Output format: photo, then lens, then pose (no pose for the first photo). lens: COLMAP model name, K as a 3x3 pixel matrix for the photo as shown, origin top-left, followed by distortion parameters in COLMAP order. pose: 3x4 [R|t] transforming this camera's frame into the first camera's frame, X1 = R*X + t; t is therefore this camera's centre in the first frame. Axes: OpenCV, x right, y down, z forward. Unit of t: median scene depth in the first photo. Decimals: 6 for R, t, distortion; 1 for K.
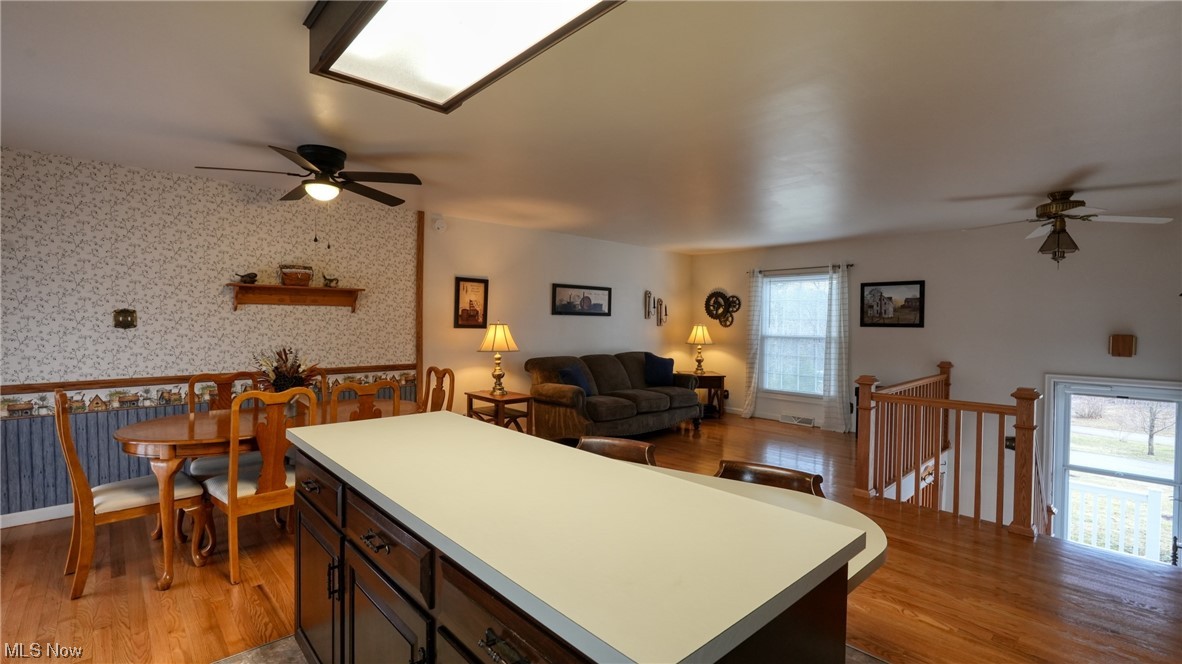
lens RADIAL K [[522.9, 0, 595.8], [0, 522.9, 323.2], [0, 0, 1]] dist [-0.003160, 0.002112]
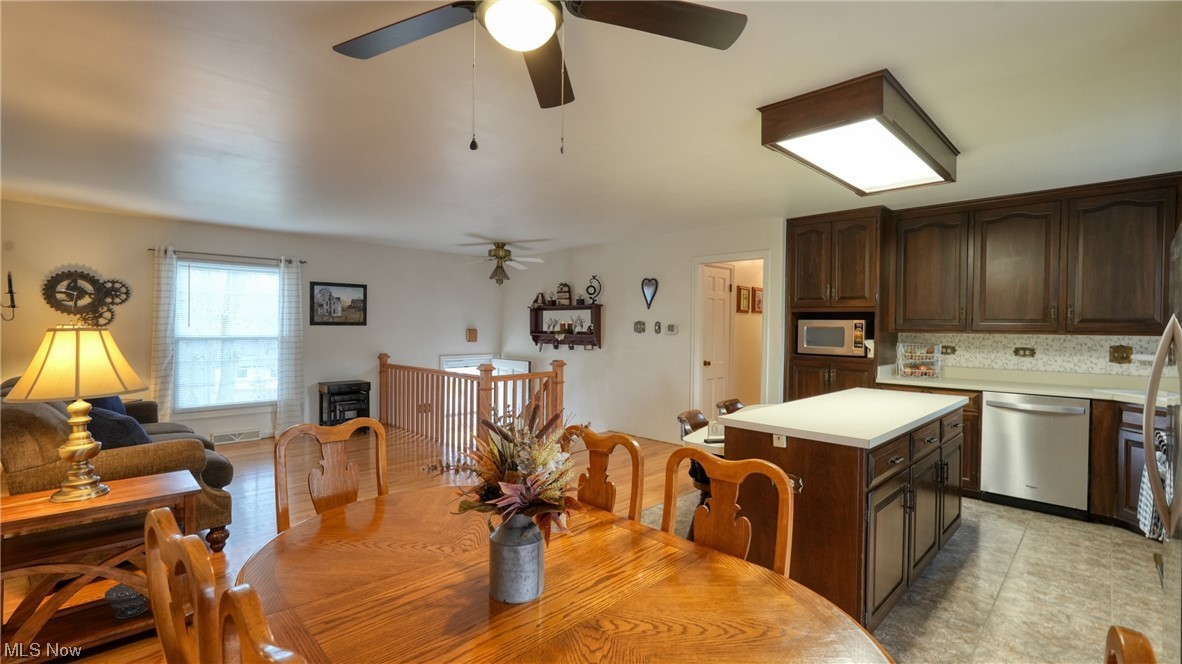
lens RADIAL K [[522.9, 0, 584.1], [0, 522.9, 334.2], [0, 0, 1]] dist [-0.003160, 0.002112]
pose [[-0.020862, -0.030245, 0.999325, -0.513558], [-0.008396, 0.999512, 0.030075, -0.010746], [-0.999747, -0.007763, -0.021105, 0.512130]]
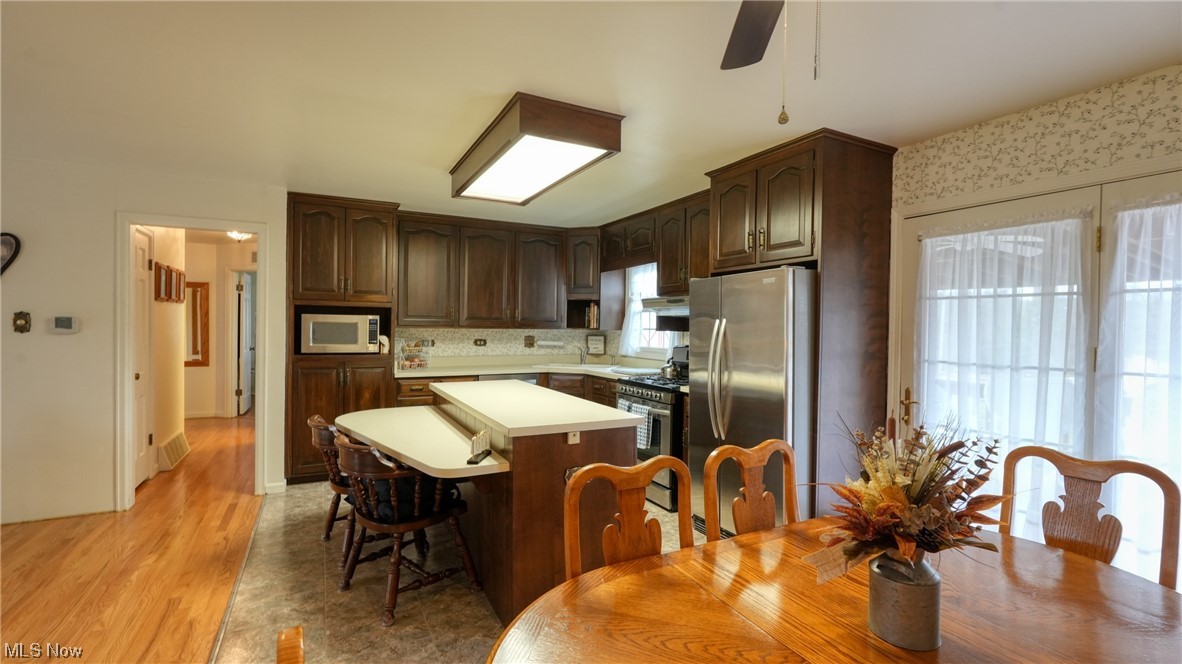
lens RADIAL K [[522.9, 0, 594.2], [0, 522.9, 331.0], [0, 0, 1]] dist [-0.003160, 0.002112]
pose [[-0.962761, -0.028145, 0.268883, -0.266642], [-0.025045, 0.999574, 0.014953, -0.008747], [-0.269190, 0.007662, -0.963057, 0.723018]]
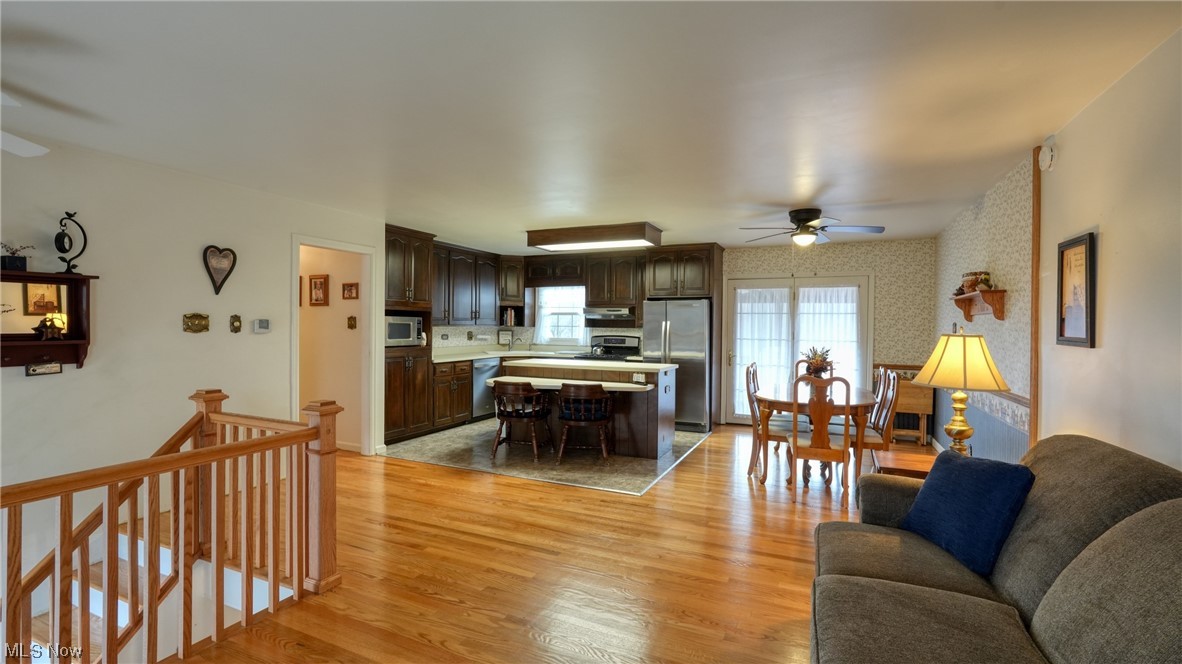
lens RADIAL K [[522.9, 0, 586.3], [0, 522.9, 328.8], [0, 0, 1]] dist [-0.003160, 0.002112]
pose [[-0.926395, -0.020453, -0.375998, 0.305019], [-0.023434, 0.999720, 0.003355, -0.000817], [0.375824, 0.011920, -0.926615, 1.128408]]
